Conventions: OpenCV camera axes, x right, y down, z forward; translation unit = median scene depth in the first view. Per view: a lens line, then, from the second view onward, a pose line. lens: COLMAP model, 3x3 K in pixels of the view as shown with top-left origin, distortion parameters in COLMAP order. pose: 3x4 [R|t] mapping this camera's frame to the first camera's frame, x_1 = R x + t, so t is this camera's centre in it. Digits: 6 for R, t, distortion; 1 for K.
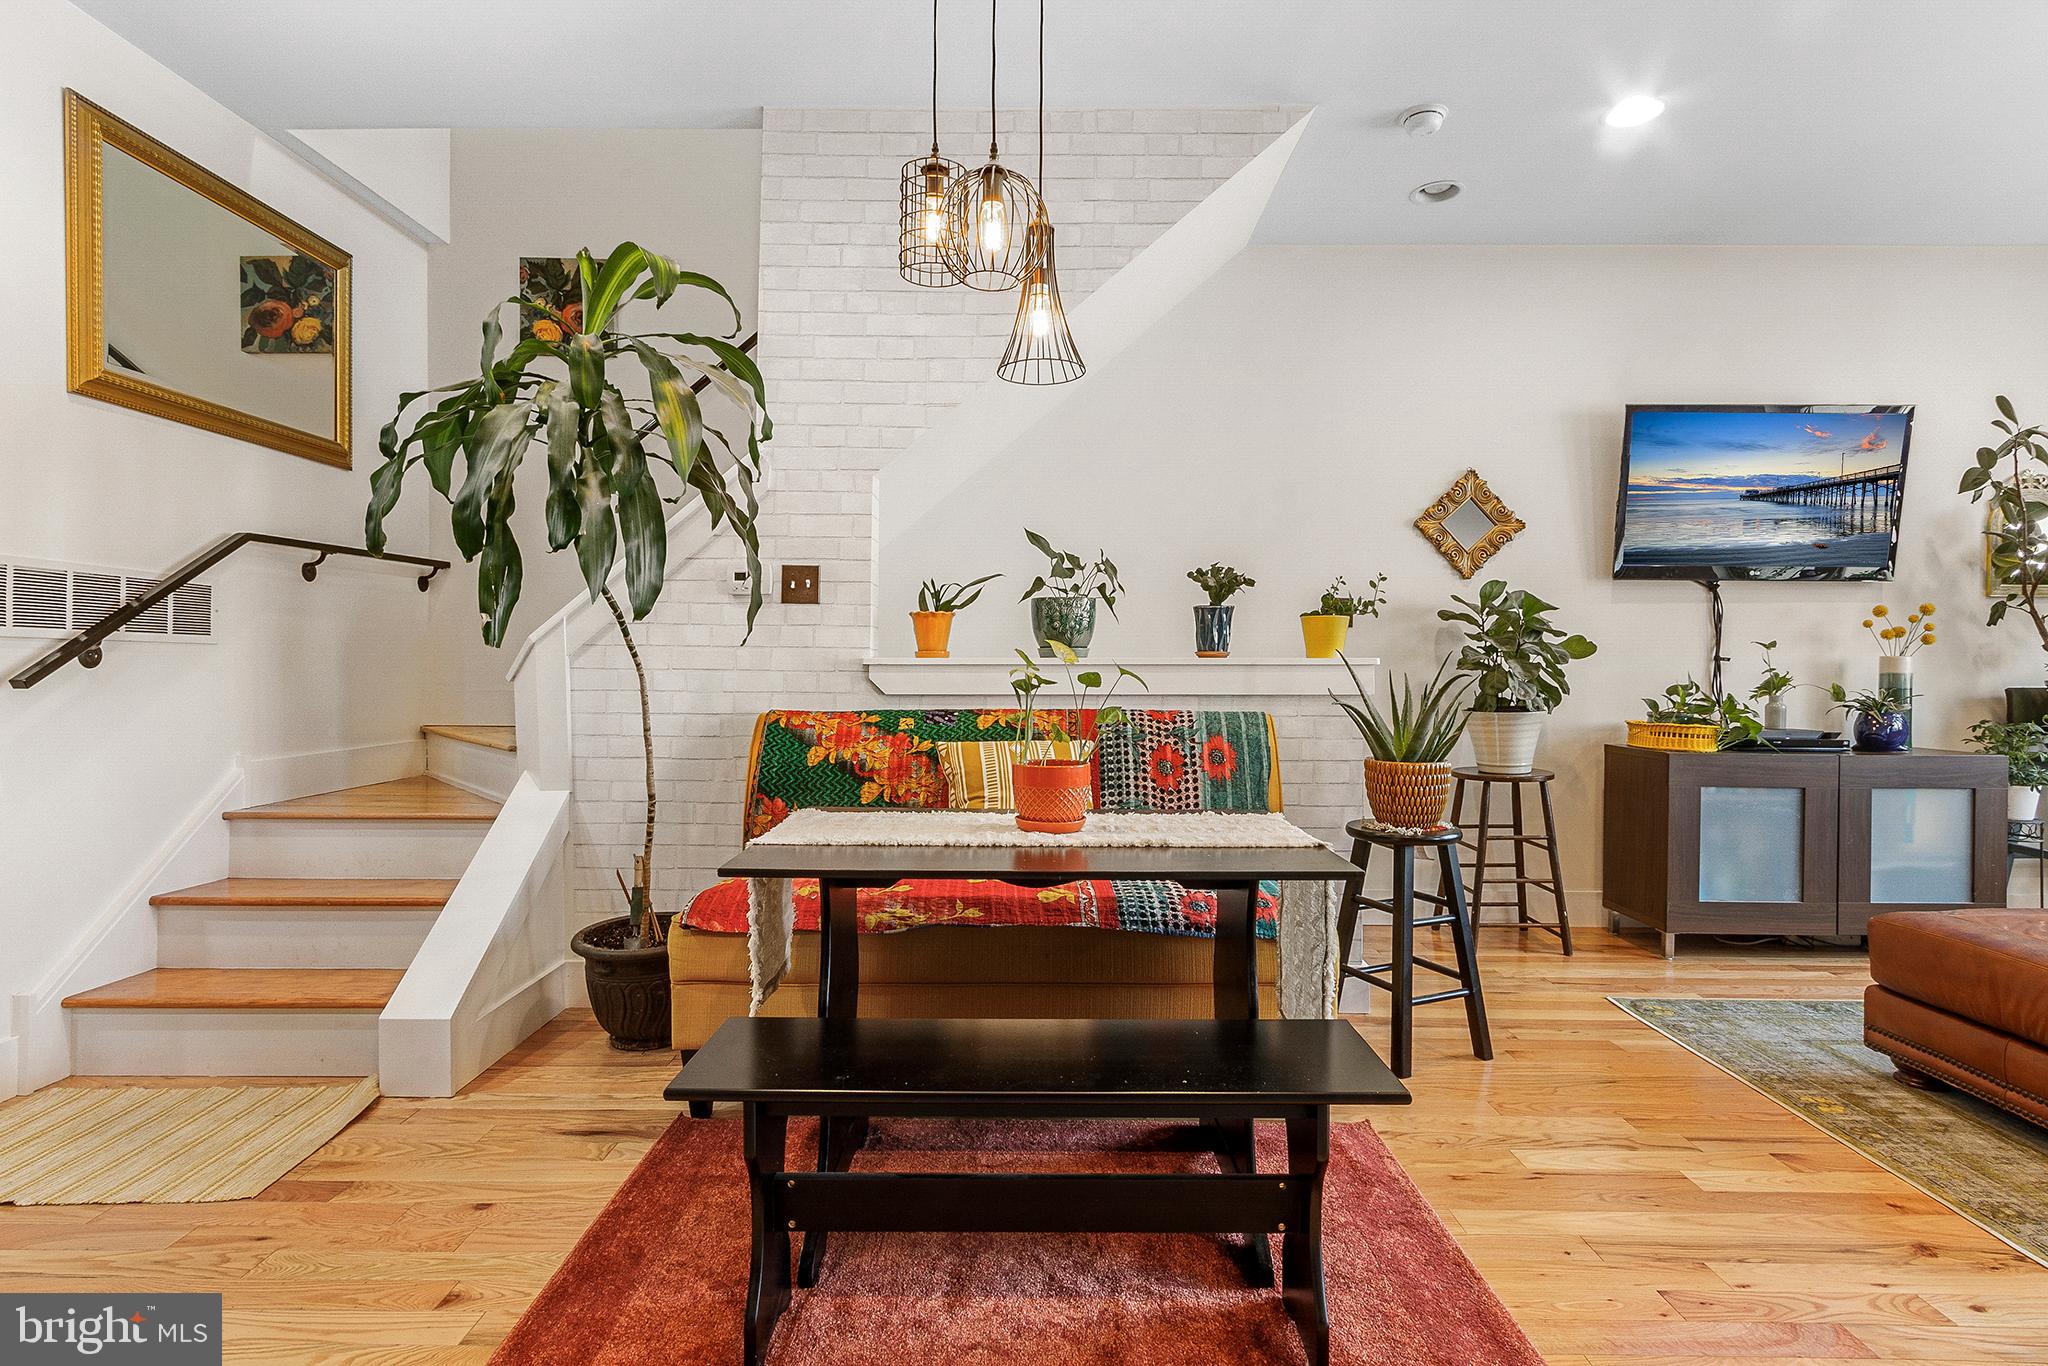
lens RADIAL K [[1024.5, 0, 1029.6], [0, 1024.5, 676.5], [0, 0, 1]] dist [0.005556, -0.001693]
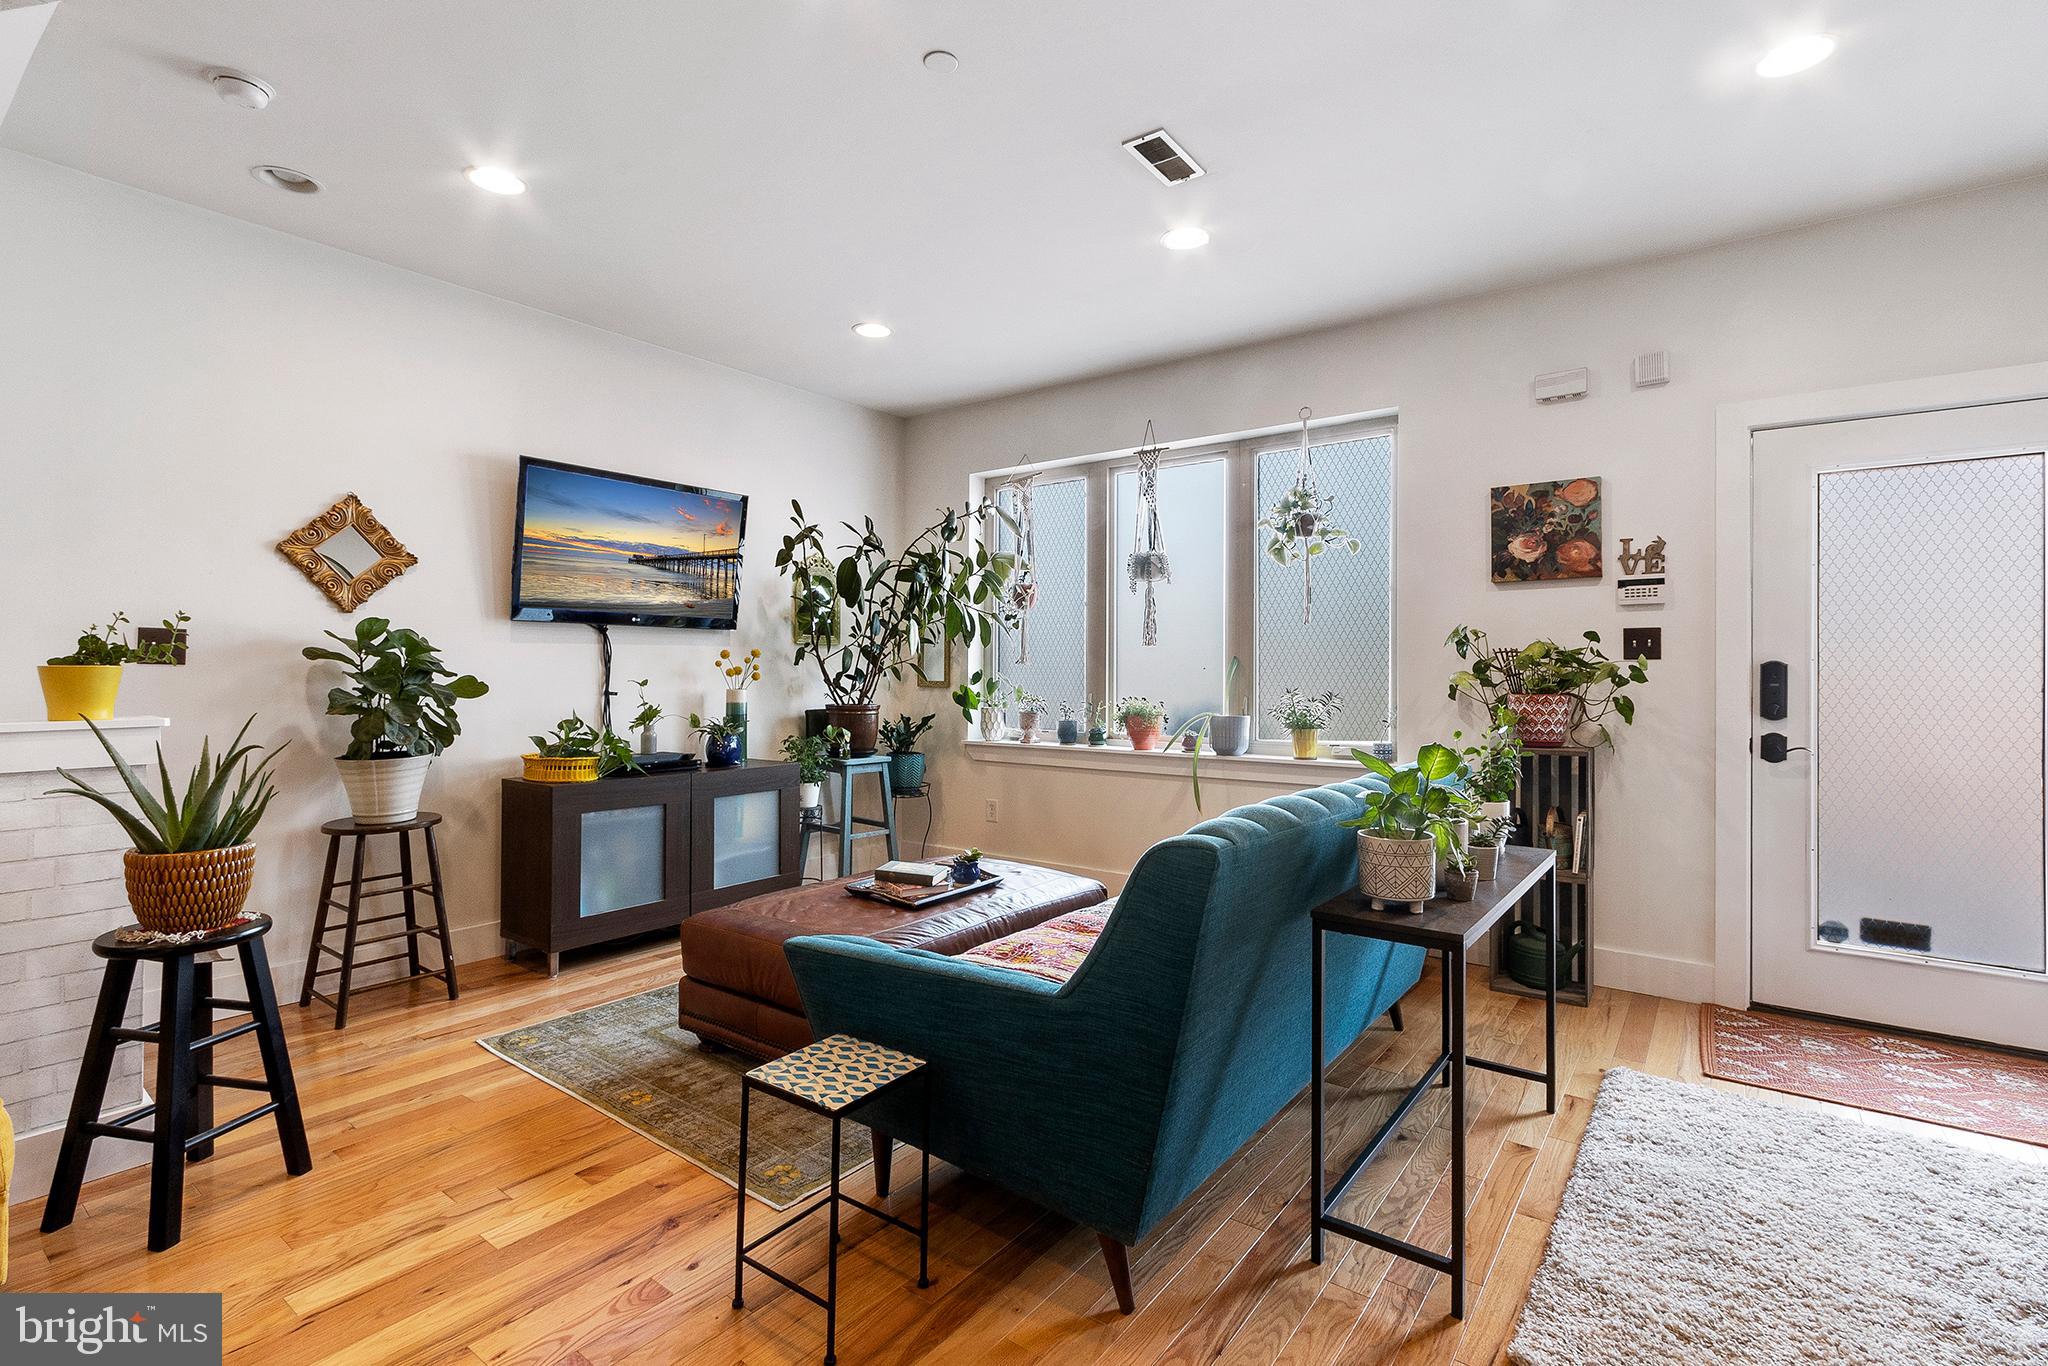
lens RADIAL K [[945.5, 0, 1037.3], [0, 945.5, 665.0], [0, 0, 1]] dist [0.000155, -0.000481]
pose [[0.589298, 0.001450, 0.807914, 0.115371], [0.008238, 0.999936, -0.007804, -0.039748], [-0.807874, 0.011254, 0.589248, 0.000000]]
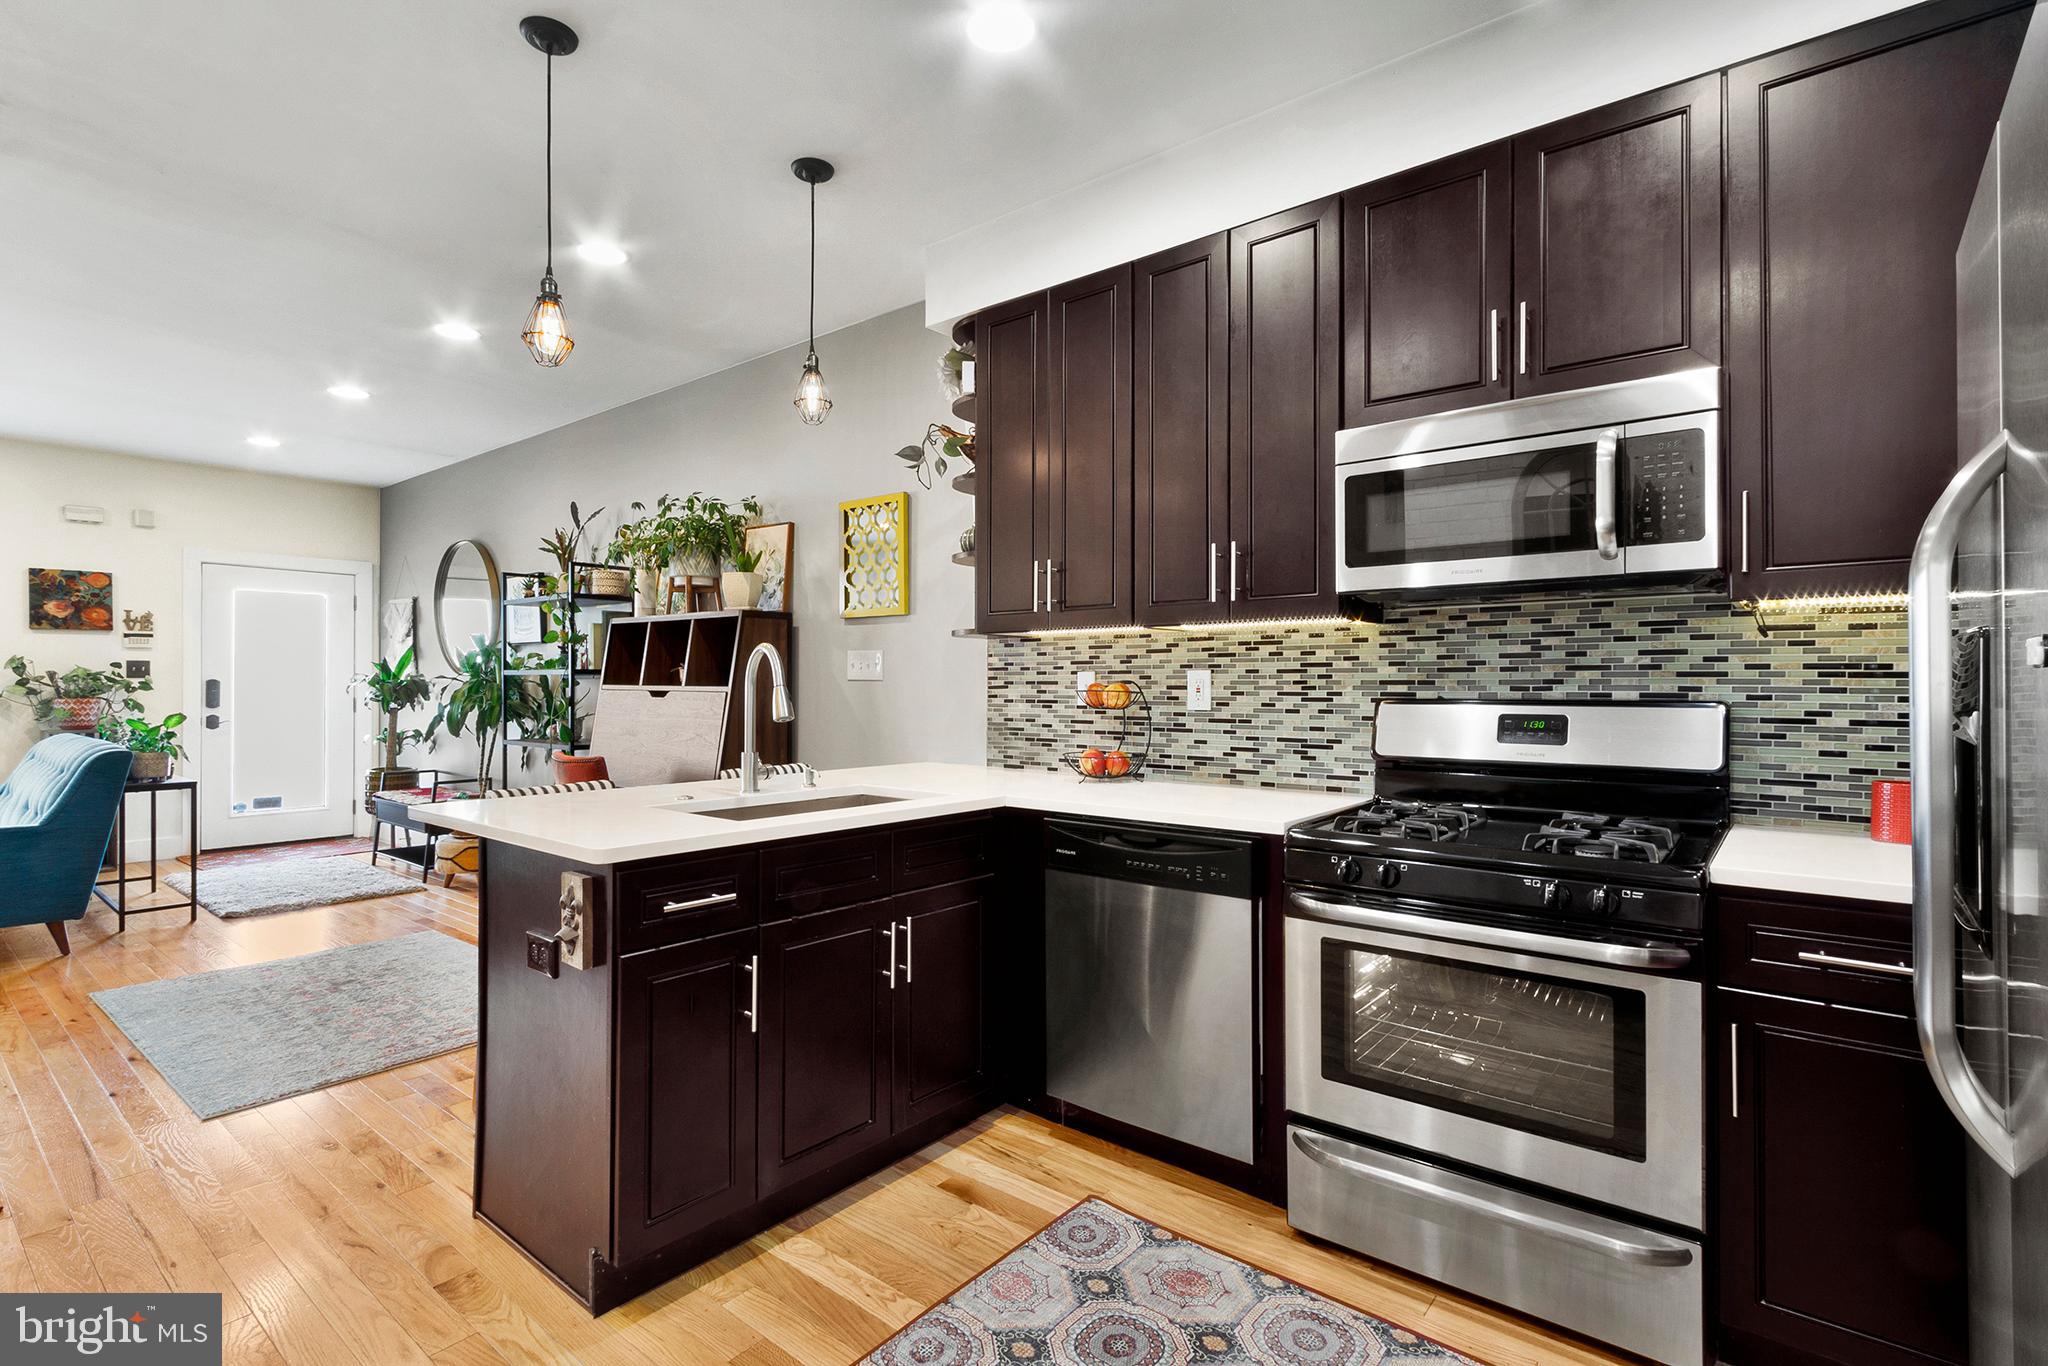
lens RADIAL K [[945.5, 0, 1057.5], [0, 945.5, 676.0], [0, 0, 1]] dist [0.000155, -0.000481]
pose [[-0.804749, -0.002834, 0.593608, -1.123008], [-0.000147, 0.999990, 0.004574, -0.059172], [-0.593615, 0.003594, -0.804741, 0.459745]]
